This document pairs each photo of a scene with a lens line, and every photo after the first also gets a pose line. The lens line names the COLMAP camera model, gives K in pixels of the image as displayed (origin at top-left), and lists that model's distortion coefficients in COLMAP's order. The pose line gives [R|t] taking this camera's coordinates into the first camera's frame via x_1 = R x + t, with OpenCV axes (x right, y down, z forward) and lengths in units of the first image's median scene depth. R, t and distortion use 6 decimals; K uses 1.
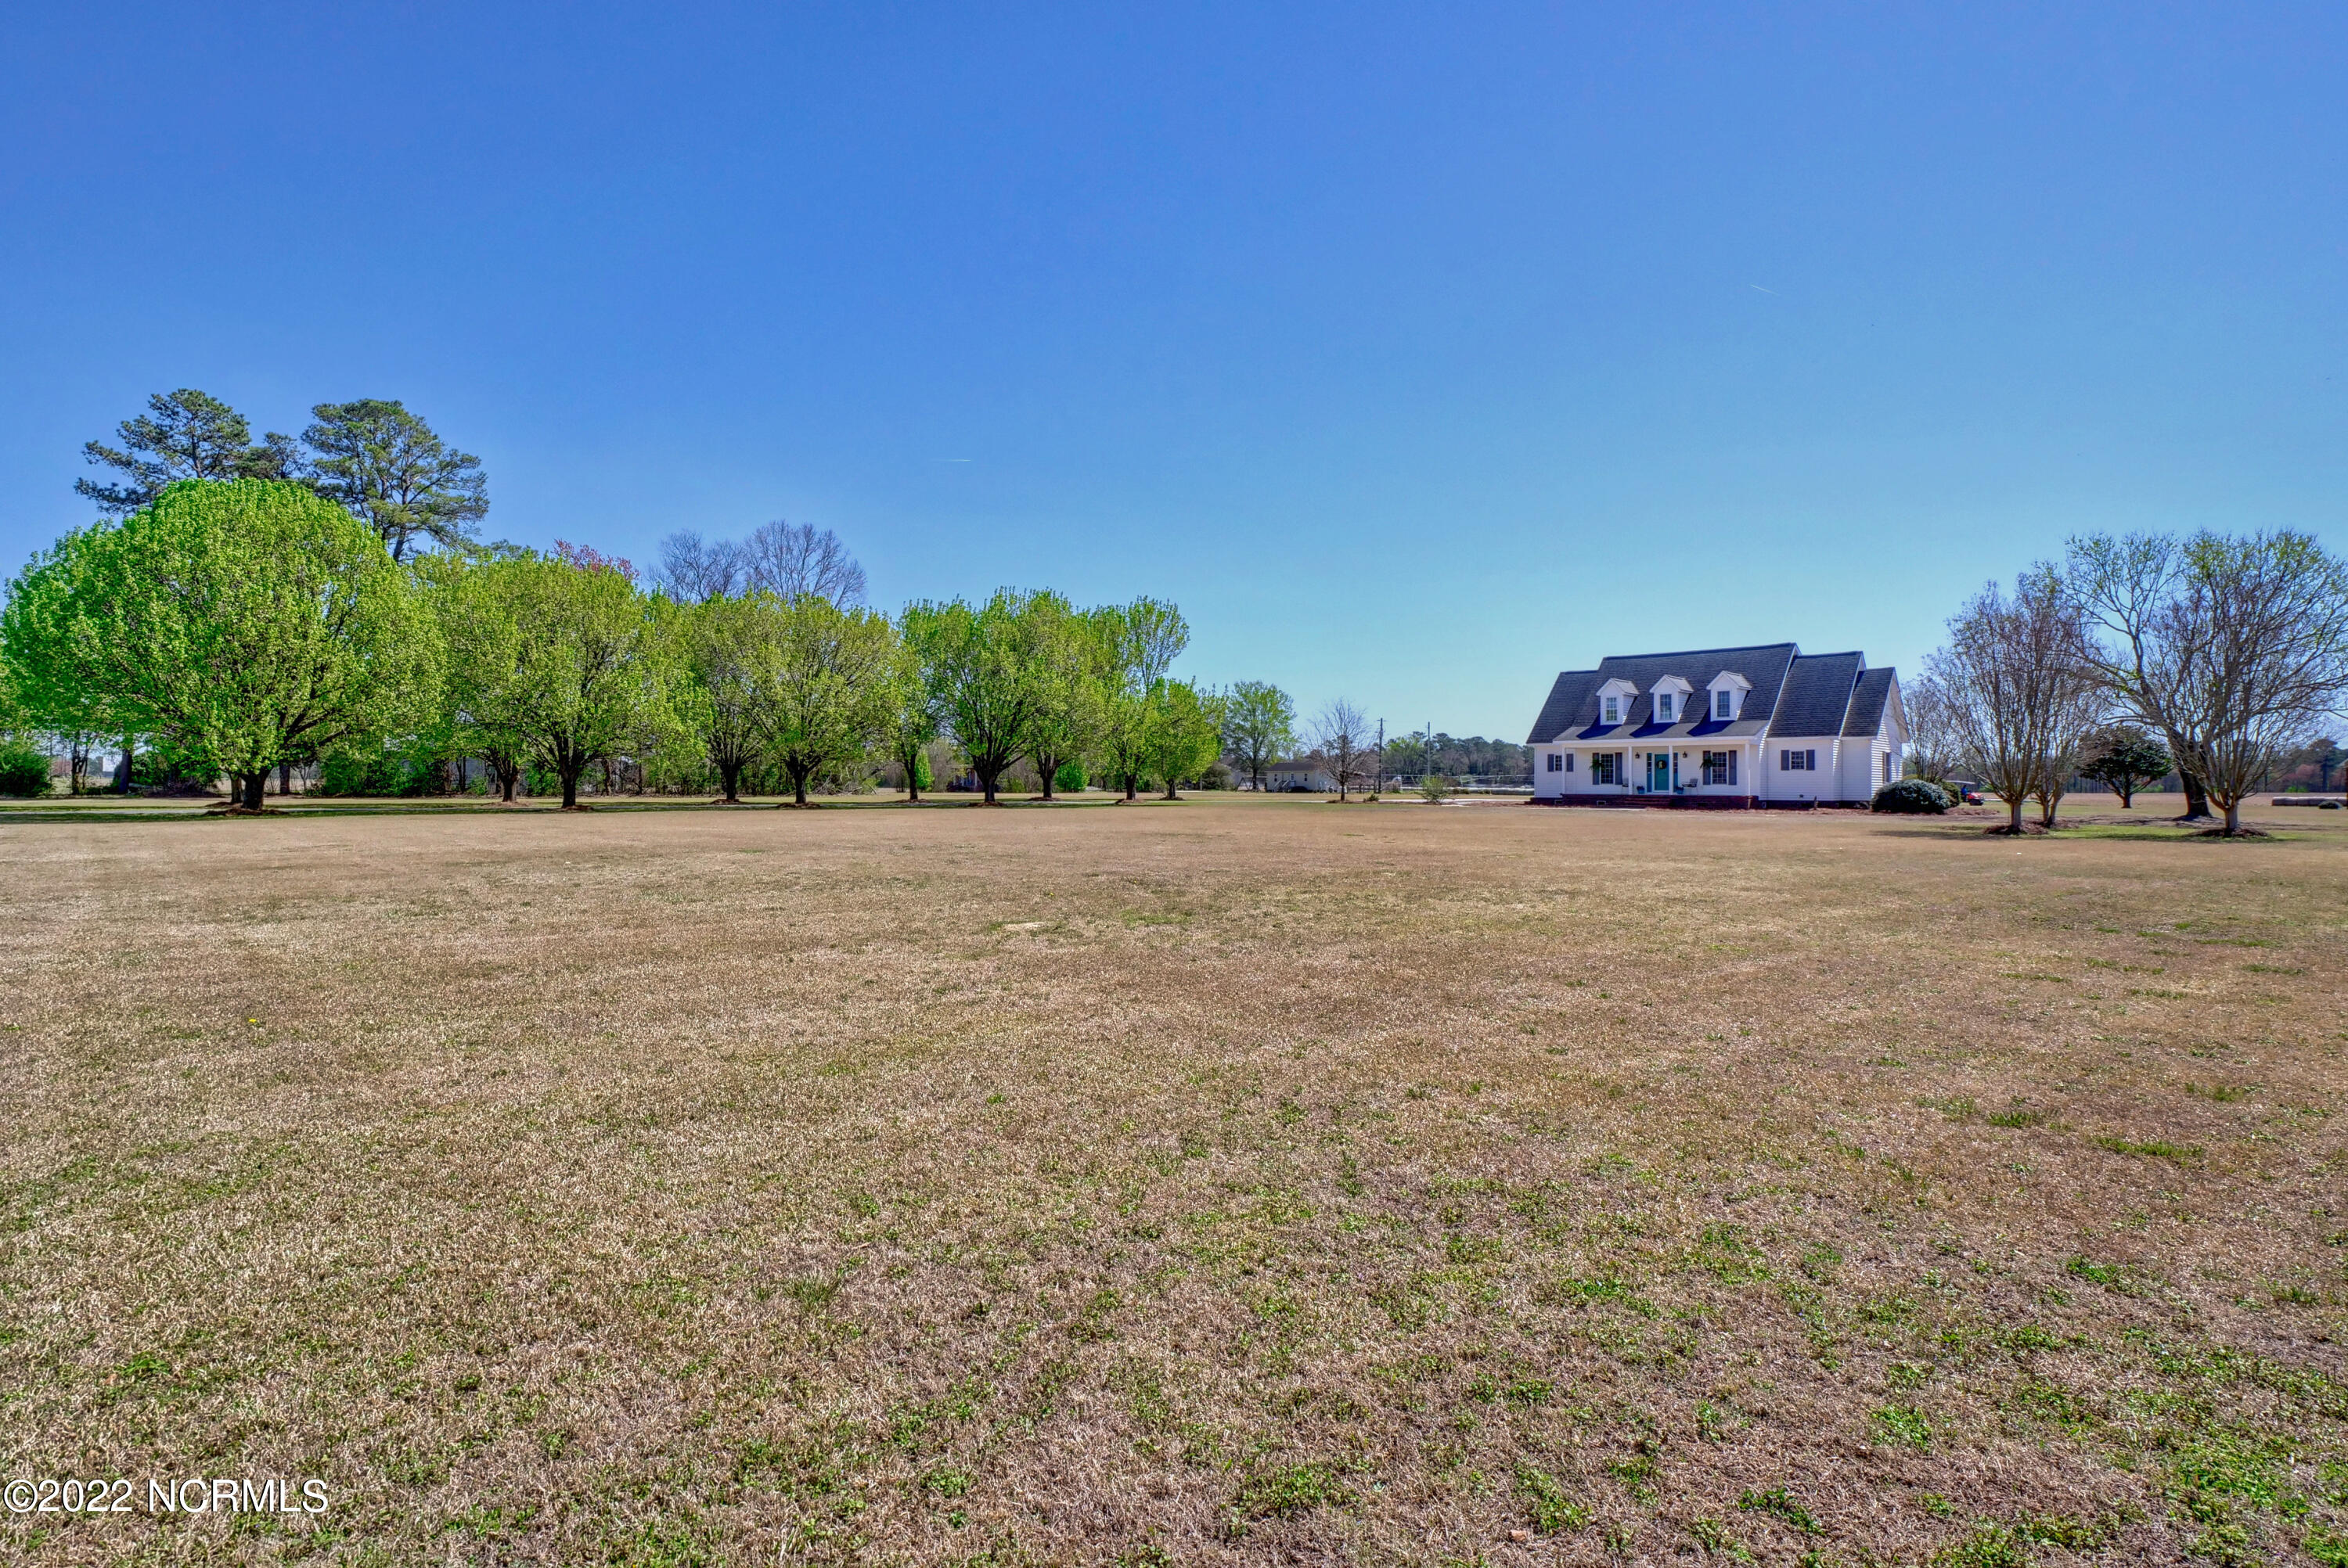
lens RADIAL K [[1113.8, 0, 1174.0], [0, 1113.8, 784.0], [0, 0, 1]] dist [-0.001177, -0.014524]
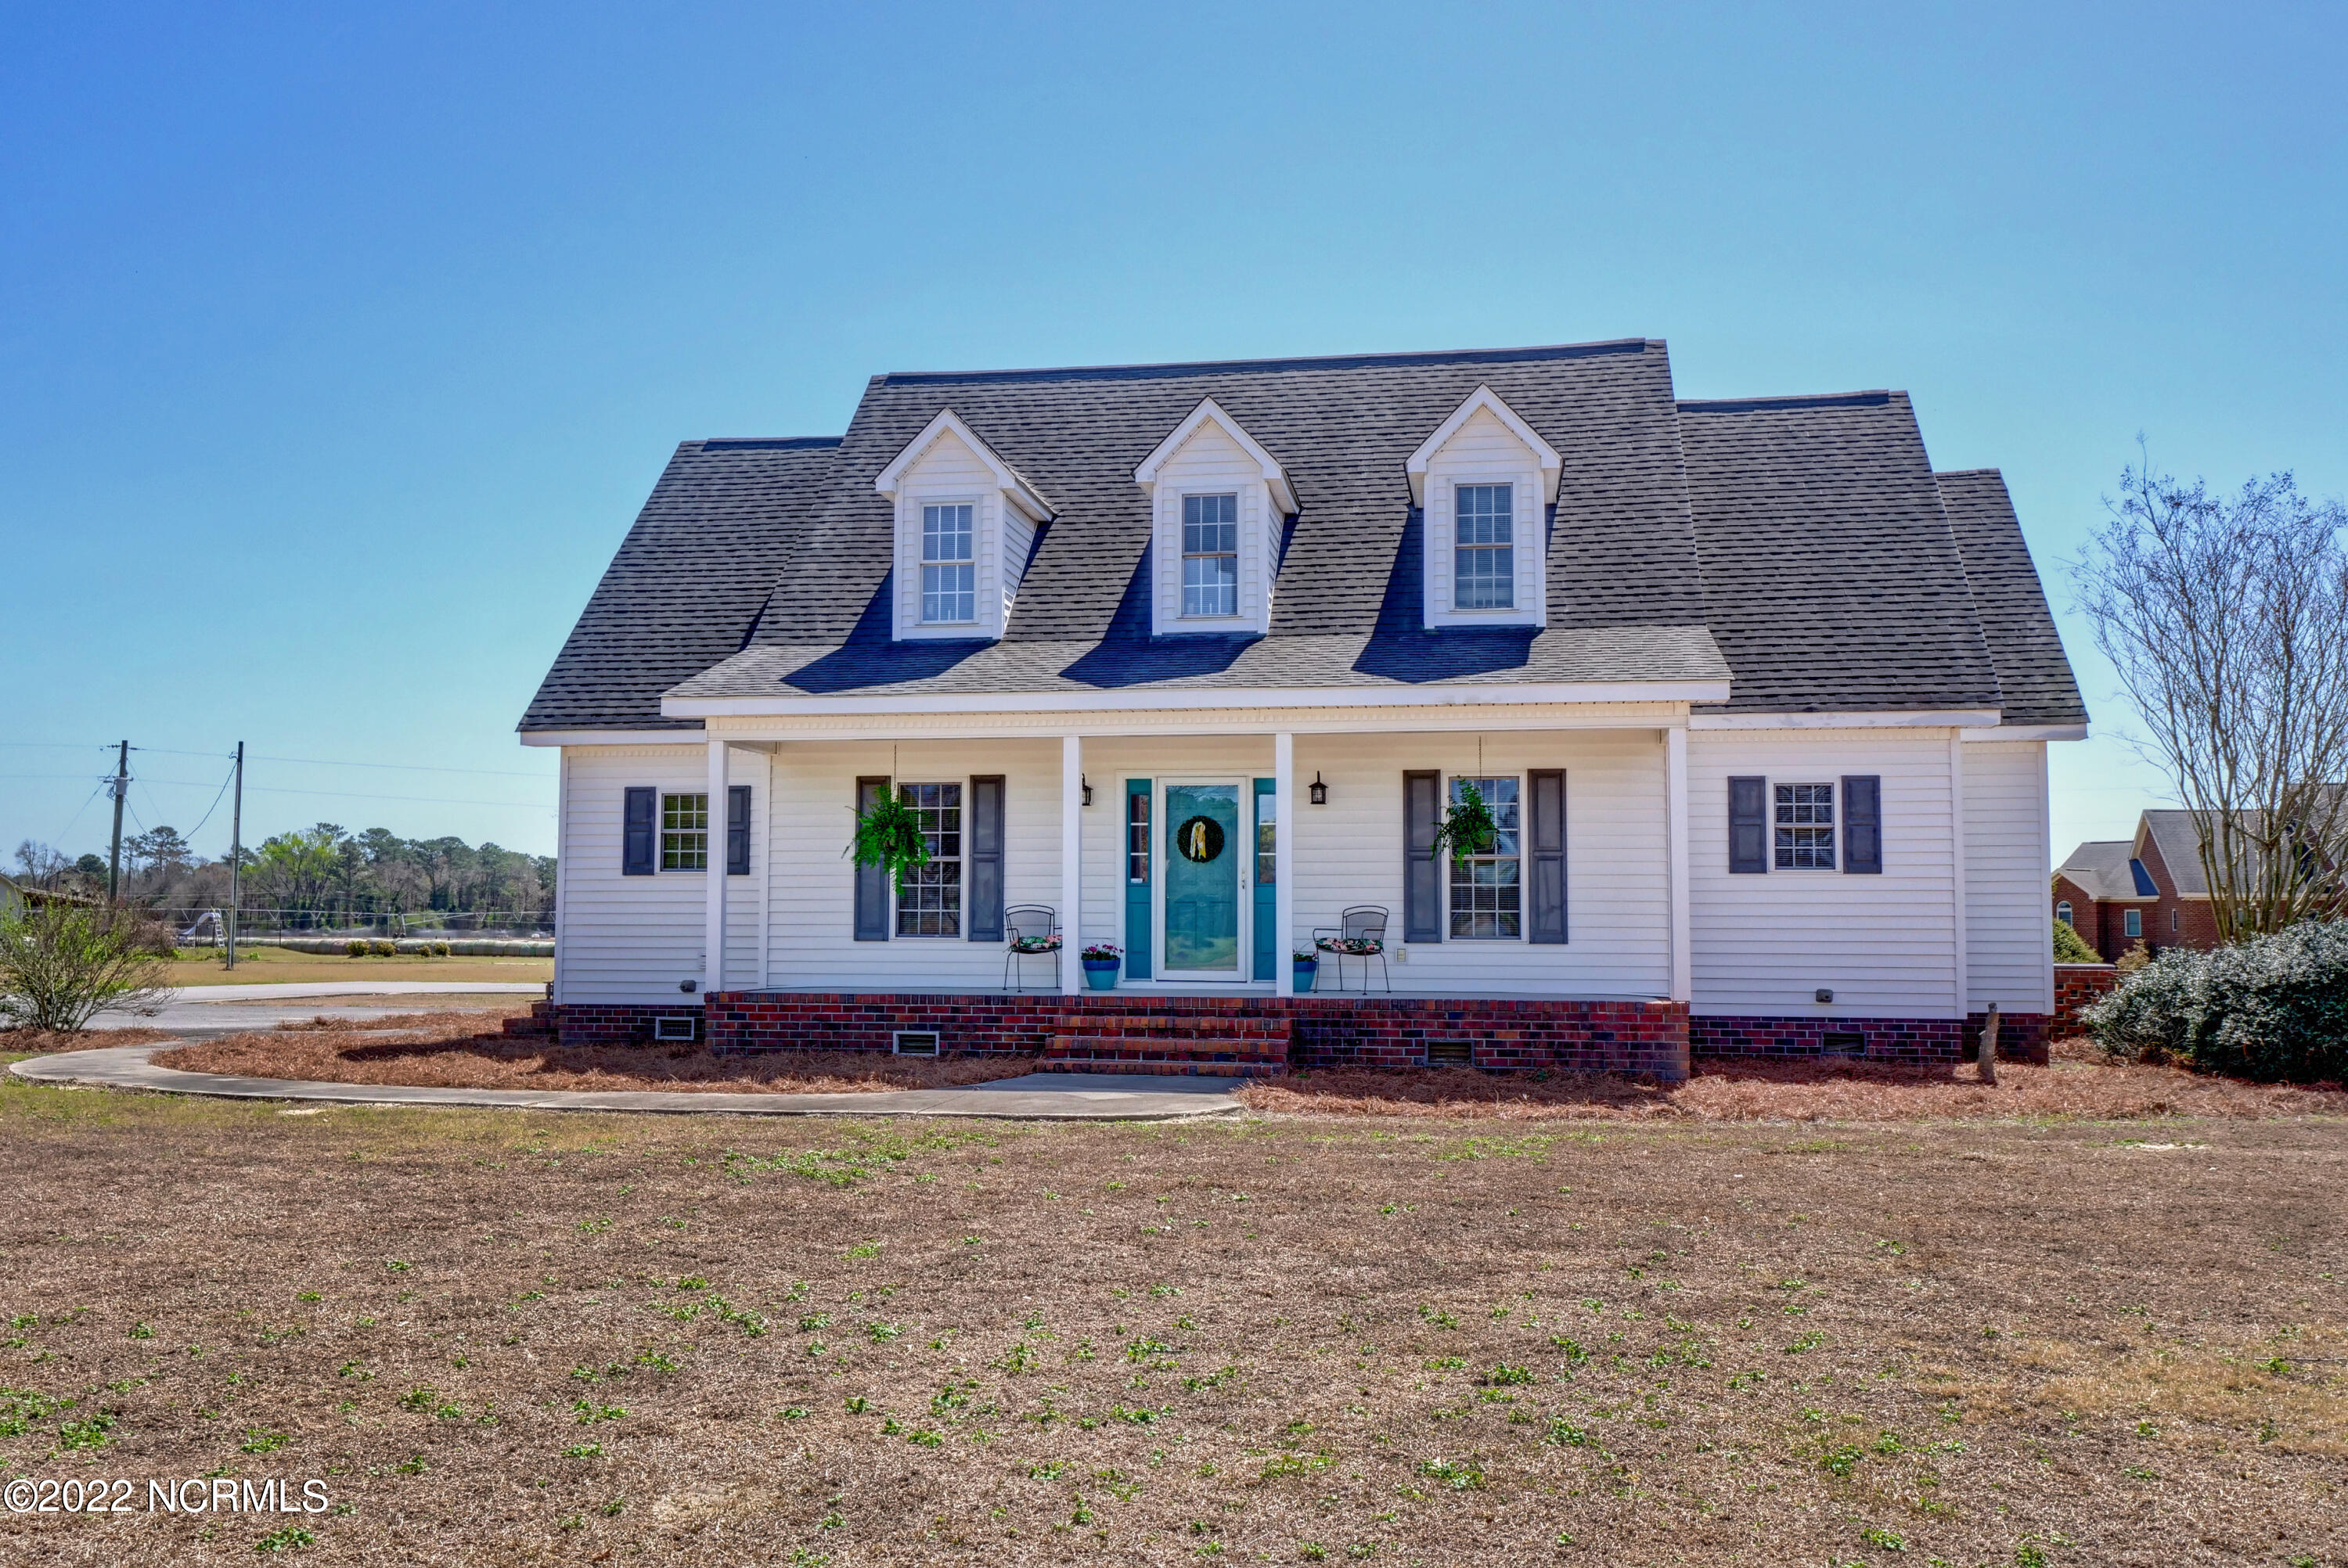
lens RADIAL K [[2013.6, 0, 1174.0], [0, 2013.6, 784.0], [0, 0, 1]] dist [-0.000823, 0.001326]
pose [[0.820421, 0.043821, 0.570078, 0.229383], [-0.002560, 0.997330, -0.072979, -0.001140], [-0.571754, 0.058414, 0.818343, 0.704754]]
